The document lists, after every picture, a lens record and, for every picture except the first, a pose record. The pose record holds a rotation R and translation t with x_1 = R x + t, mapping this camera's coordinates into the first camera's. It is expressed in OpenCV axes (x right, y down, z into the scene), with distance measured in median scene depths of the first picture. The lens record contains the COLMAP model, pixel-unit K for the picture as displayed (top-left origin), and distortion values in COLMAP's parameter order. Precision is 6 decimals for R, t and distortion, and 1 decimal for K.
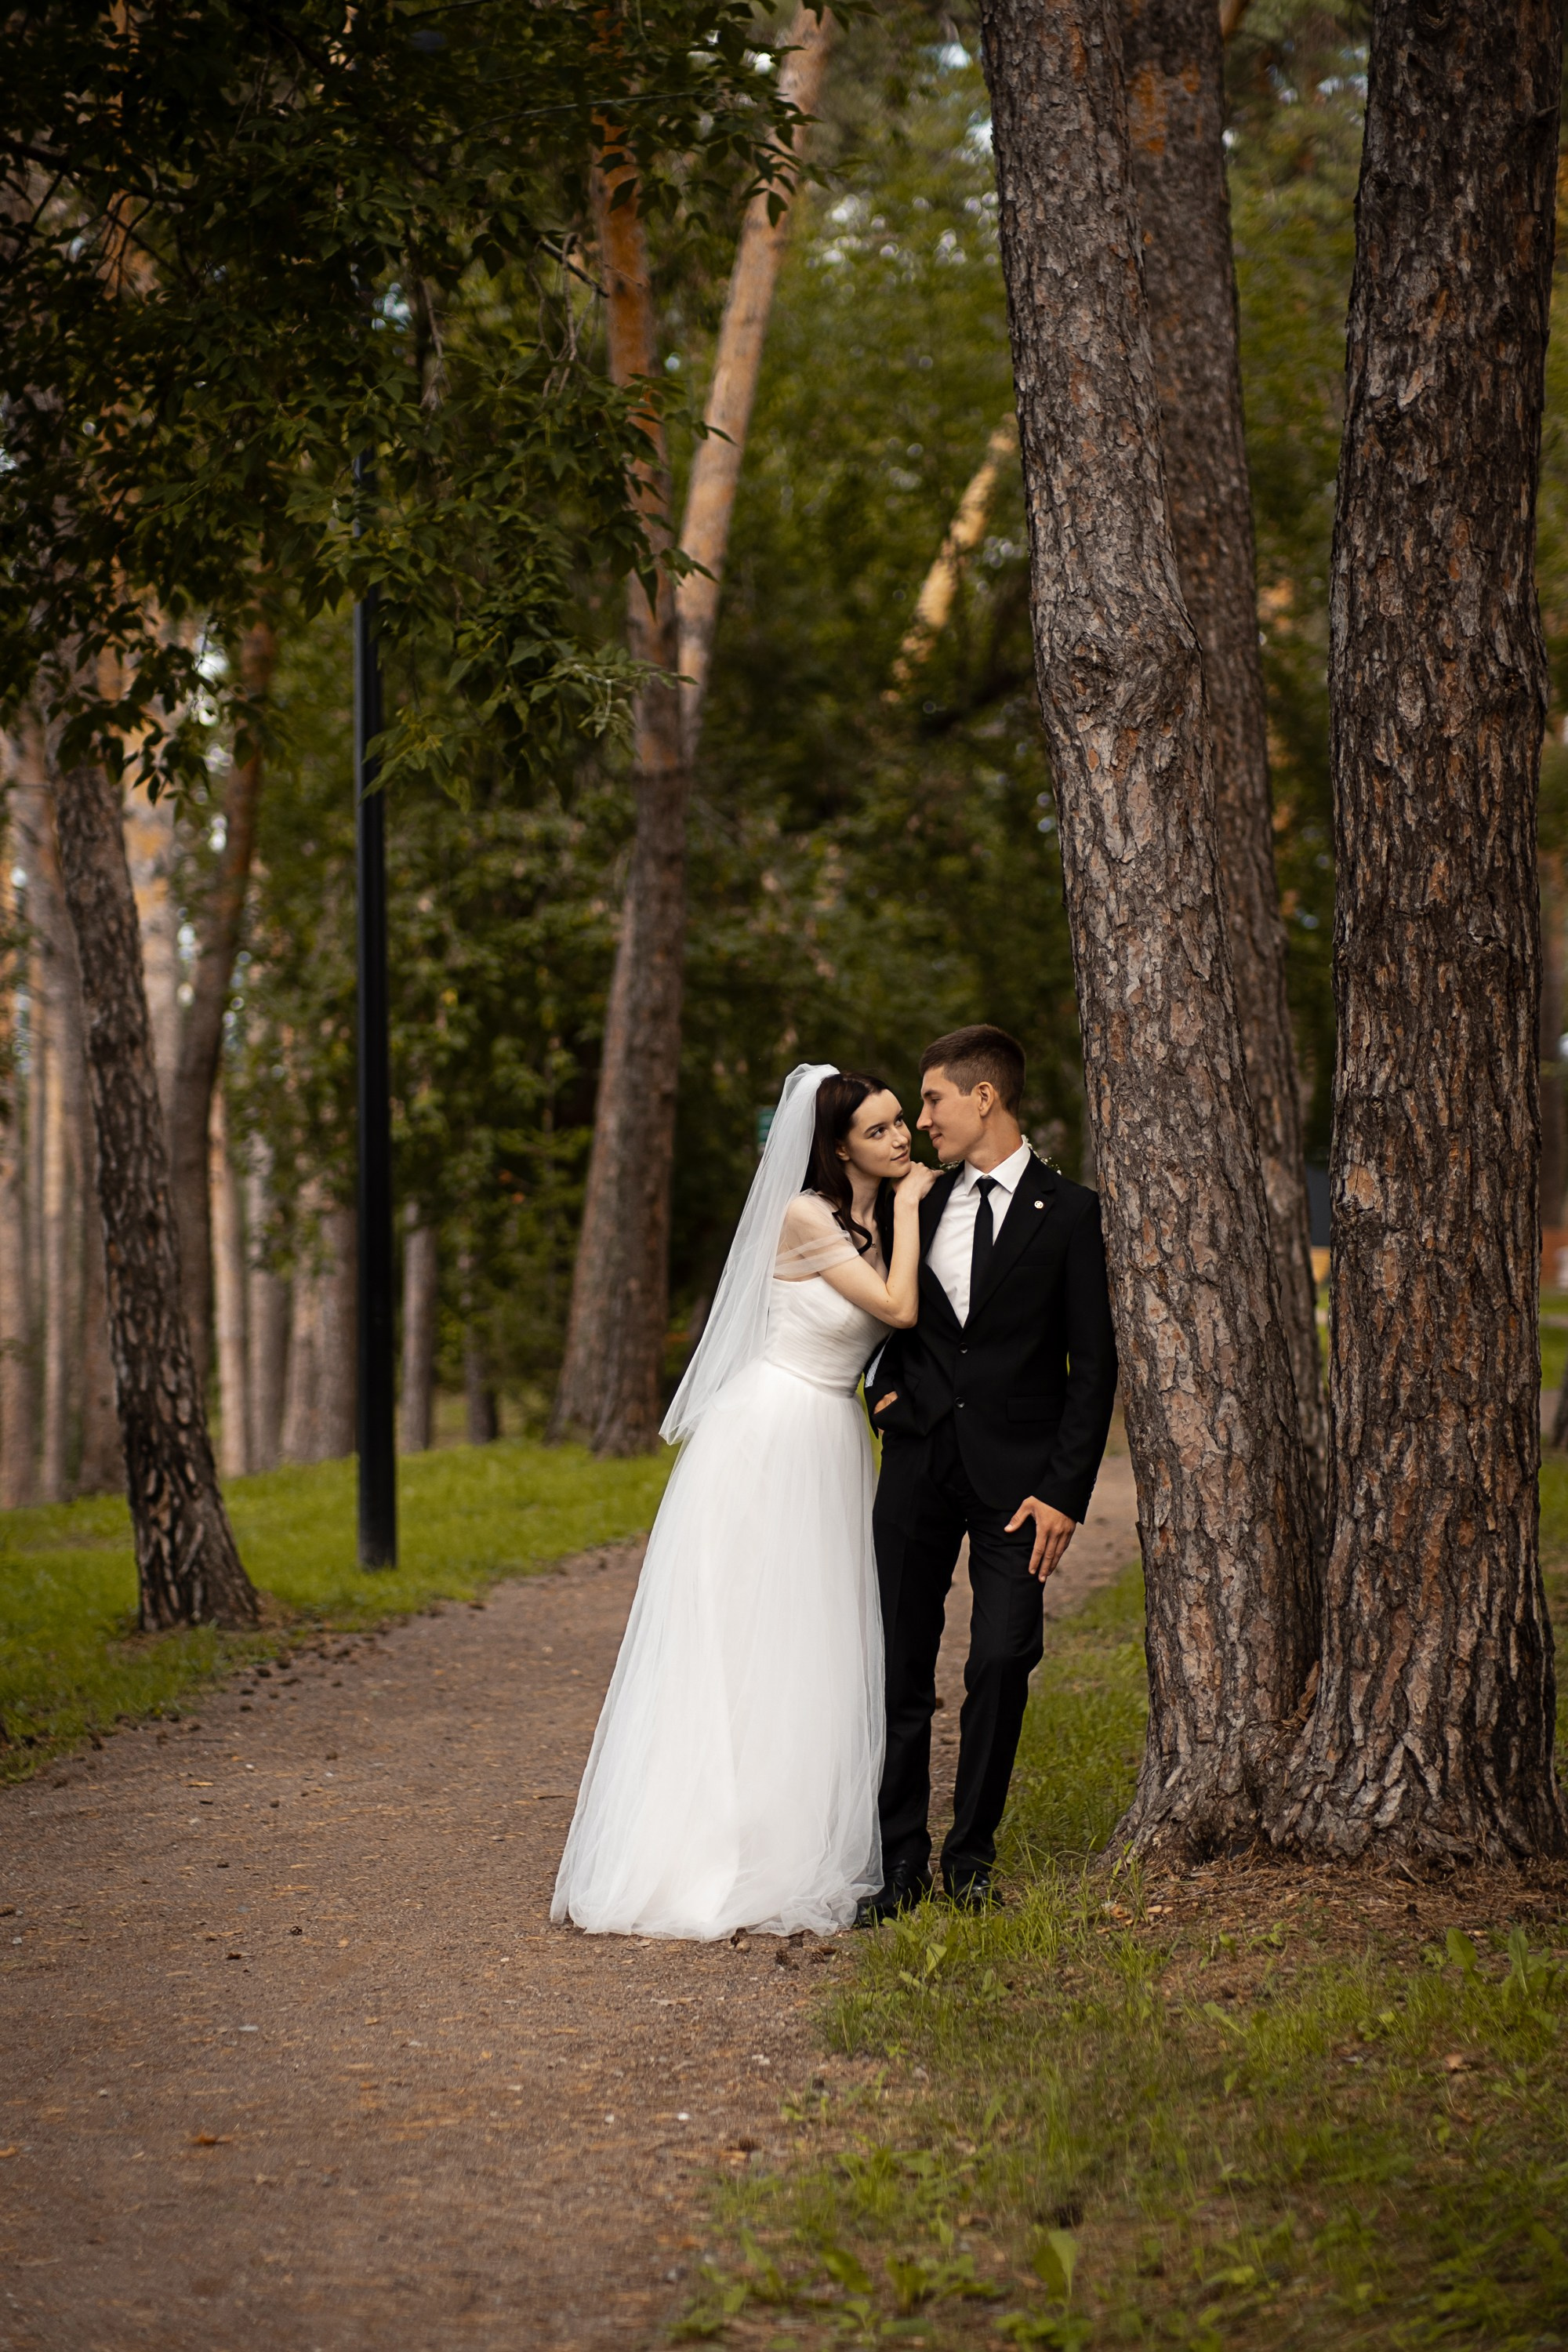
lens RADIAL K [[5654.9, 0, 784.0], [0, 5654.9, 1176.0], [0, 0, 1]] dist [0.367237, -1.069939]
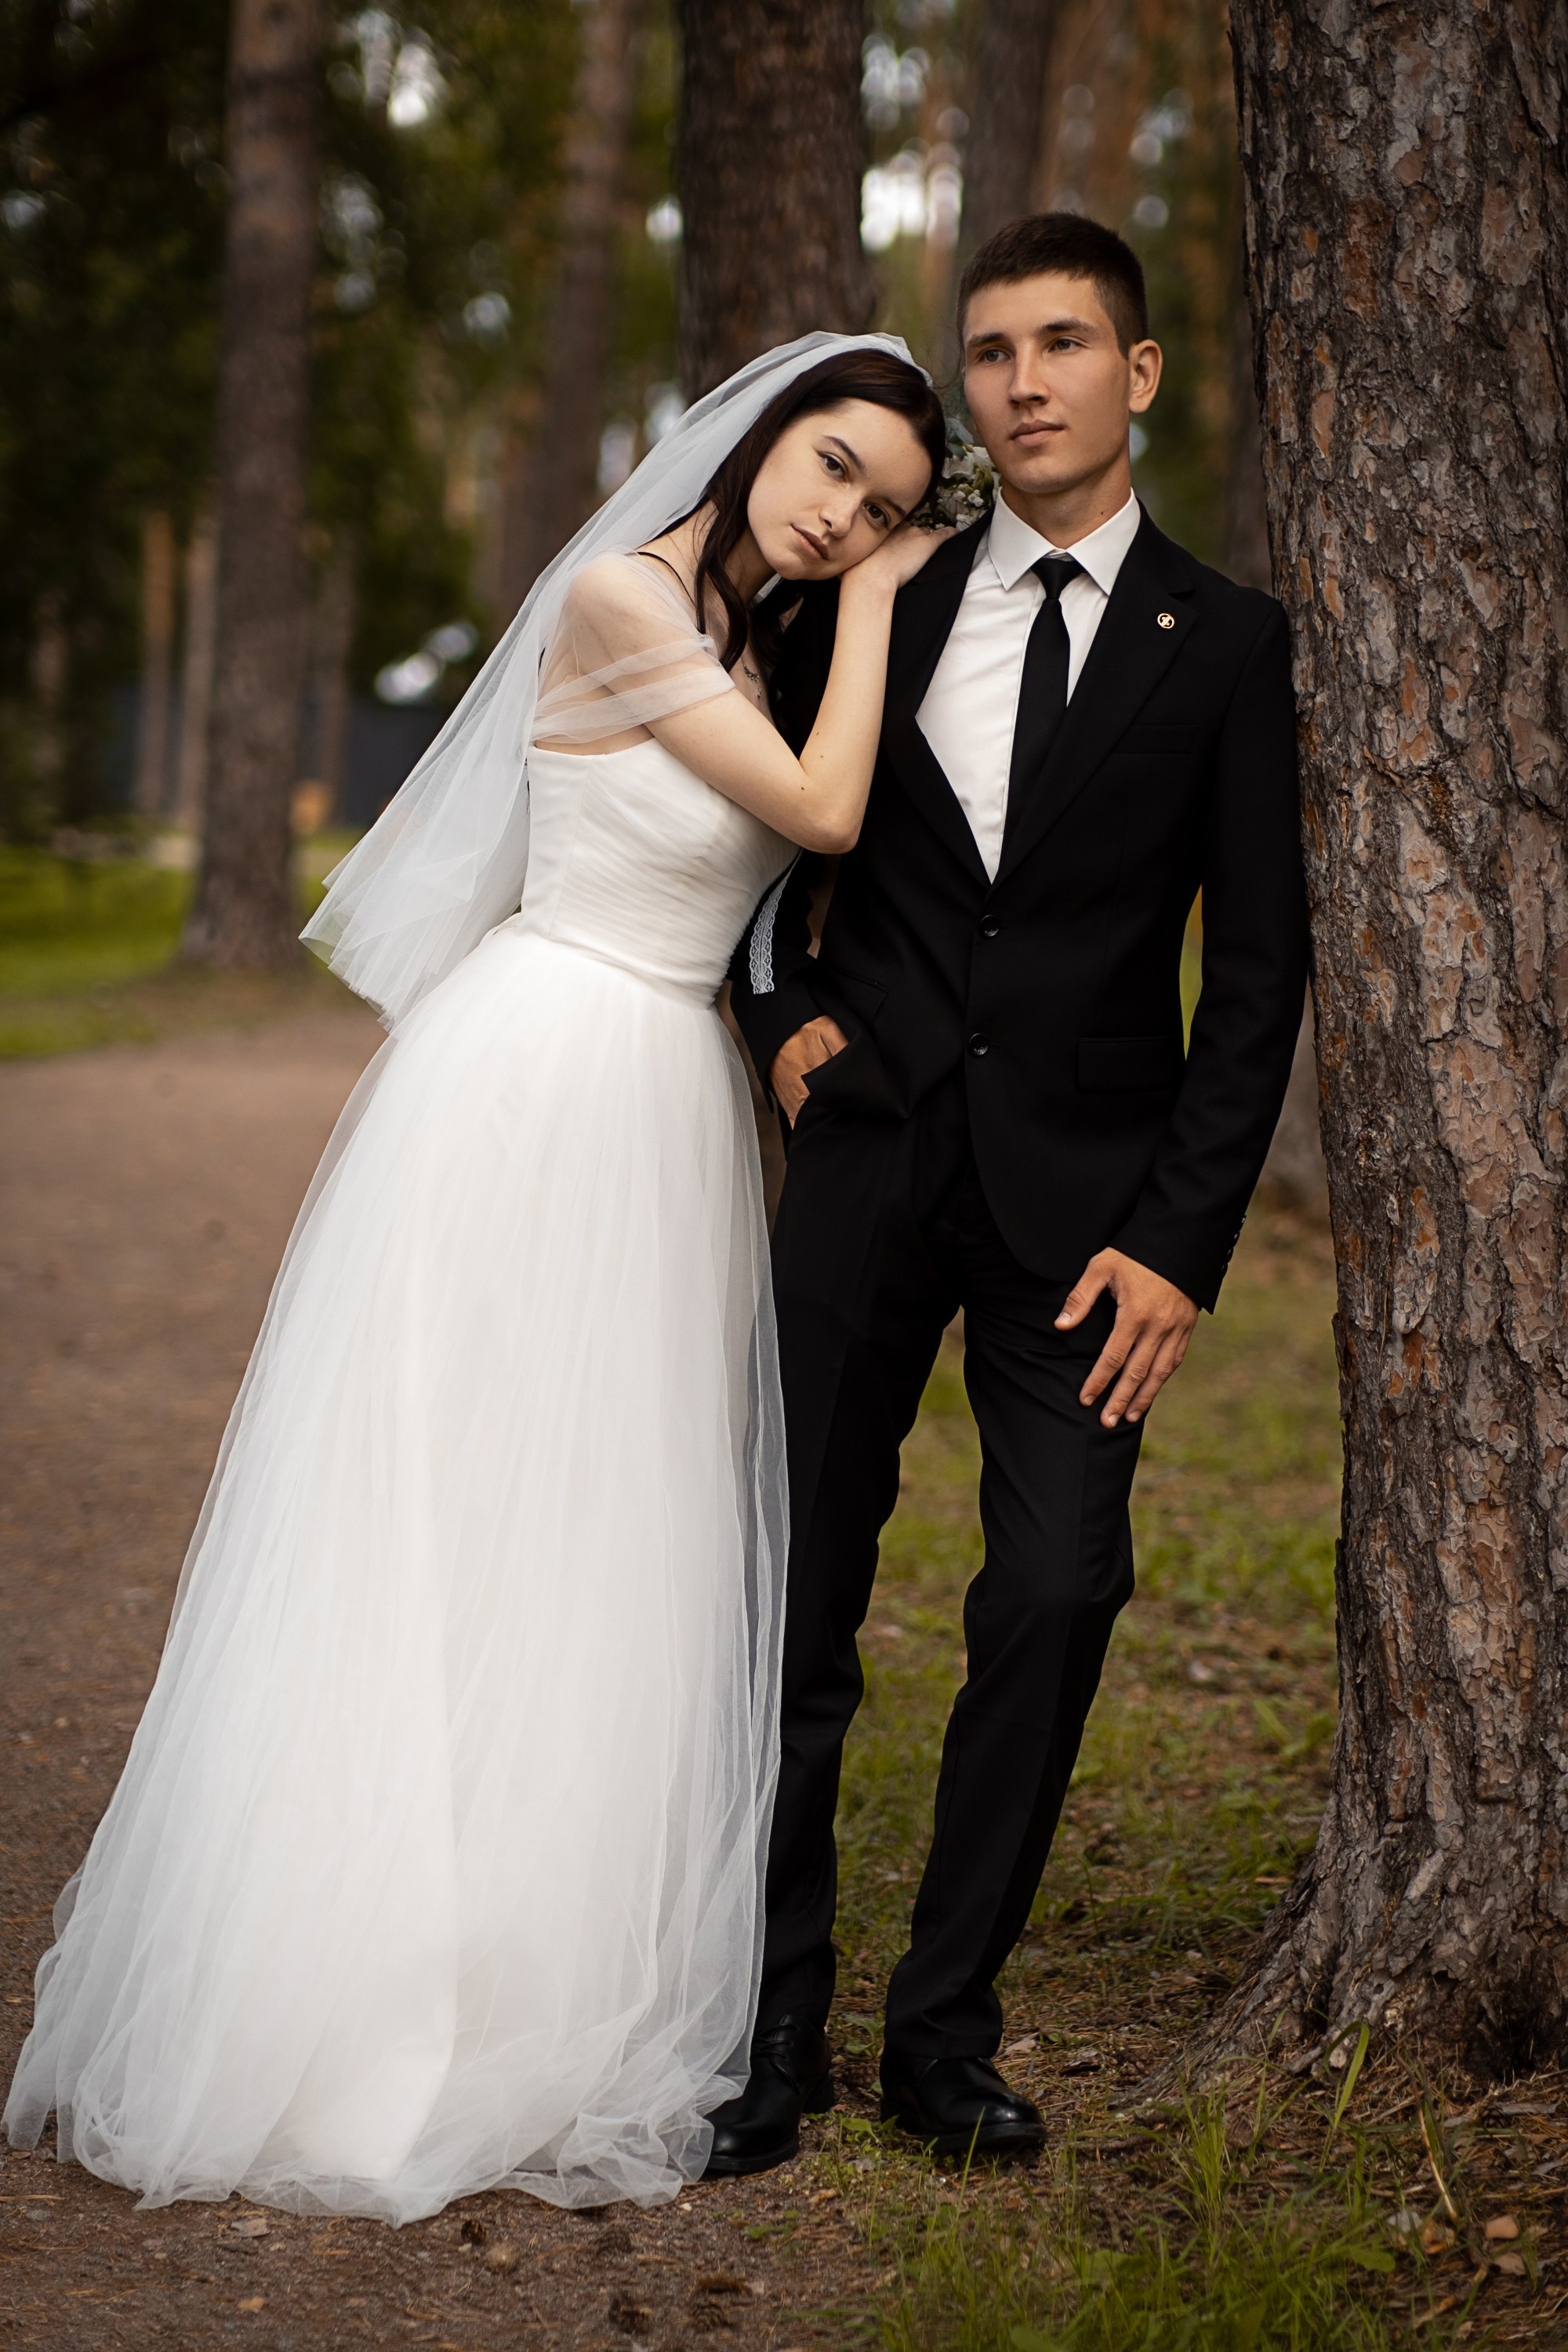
lens RADIAL K [[5654.9, 0, 784.0], [0, 5654.9, 1176.0], [0, 0, 1]] dist [0.367237, -1.069939]
pose [[0.979555, 0.037072, 0.197731, -0.075187], [-0.052485, 0.995929, 0.073286, 0.017810], [-0.194209, -0.082166, 0.977513, 0.555641]]
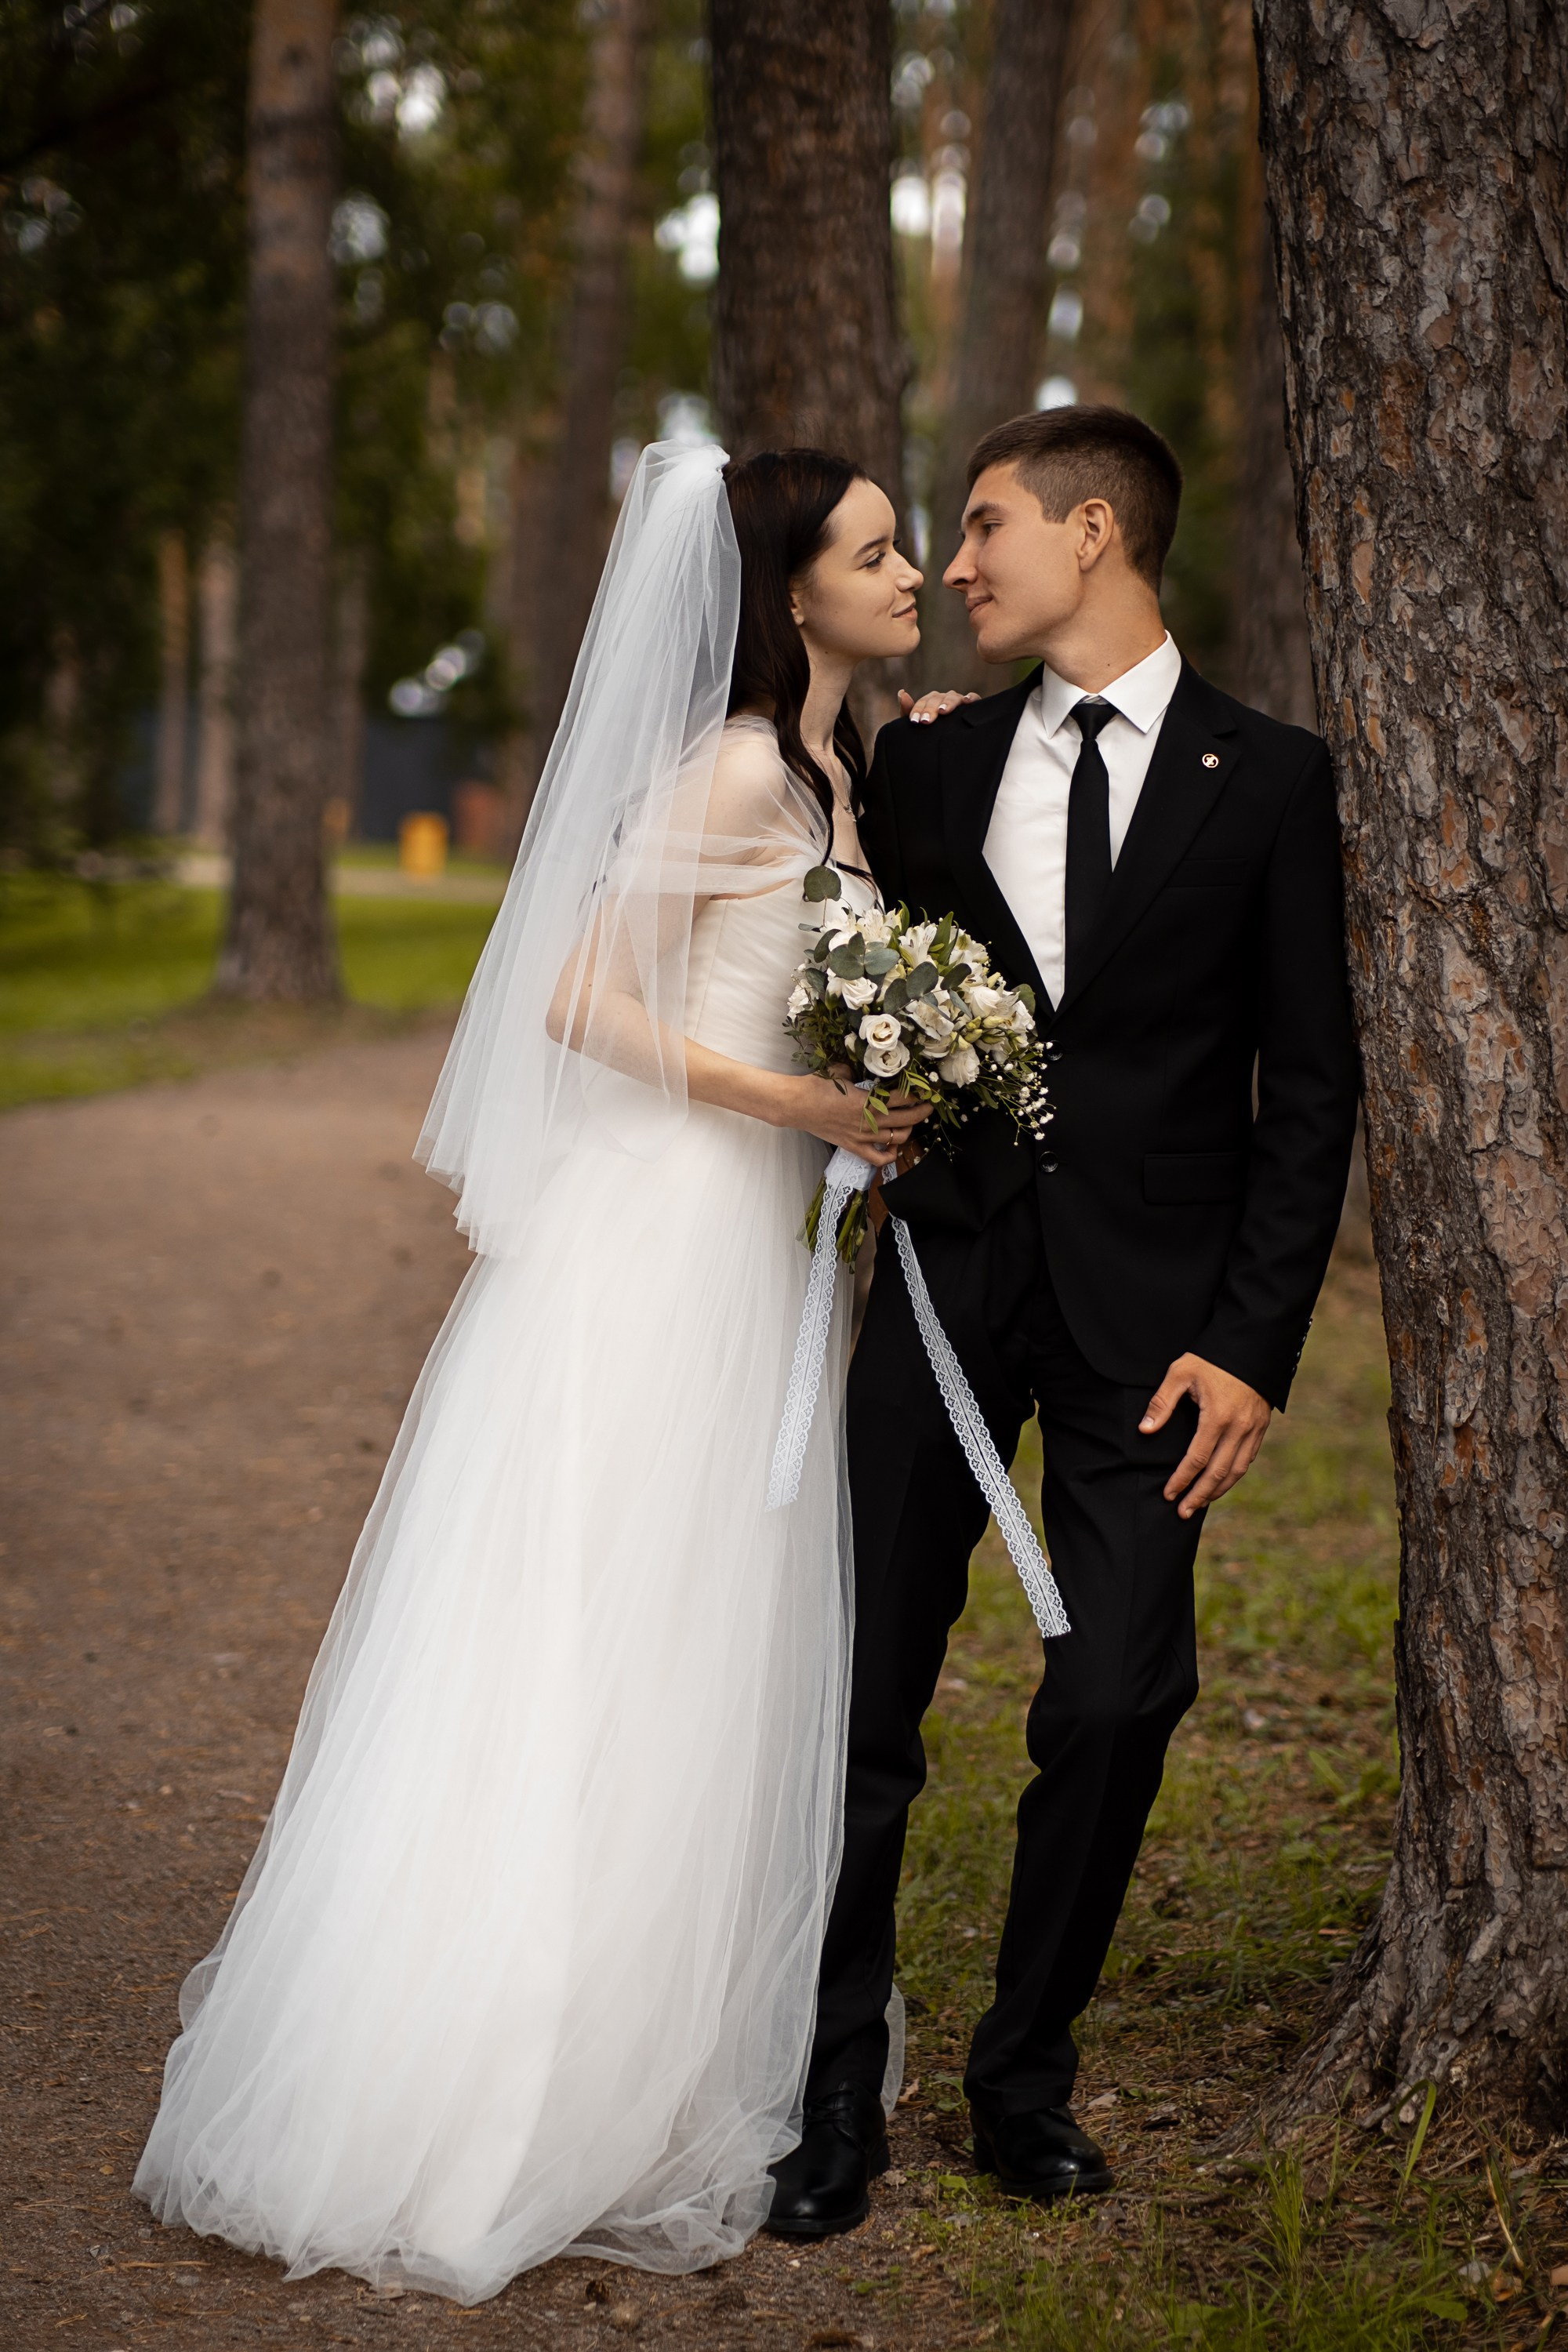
lens RADIAL K [[5654.9, 0, 784.0], [0, 5654.9, 1176.0], [0, 0, 1]] dist [0.367237, -1.069939]
pose [[0.980674, 0.019742, 0.194650, -0.086659], [-0.034704, 0.996672, 0.073760, 0.006034], [-0.192546, -0.079090, 0.978095, 0.529572]]
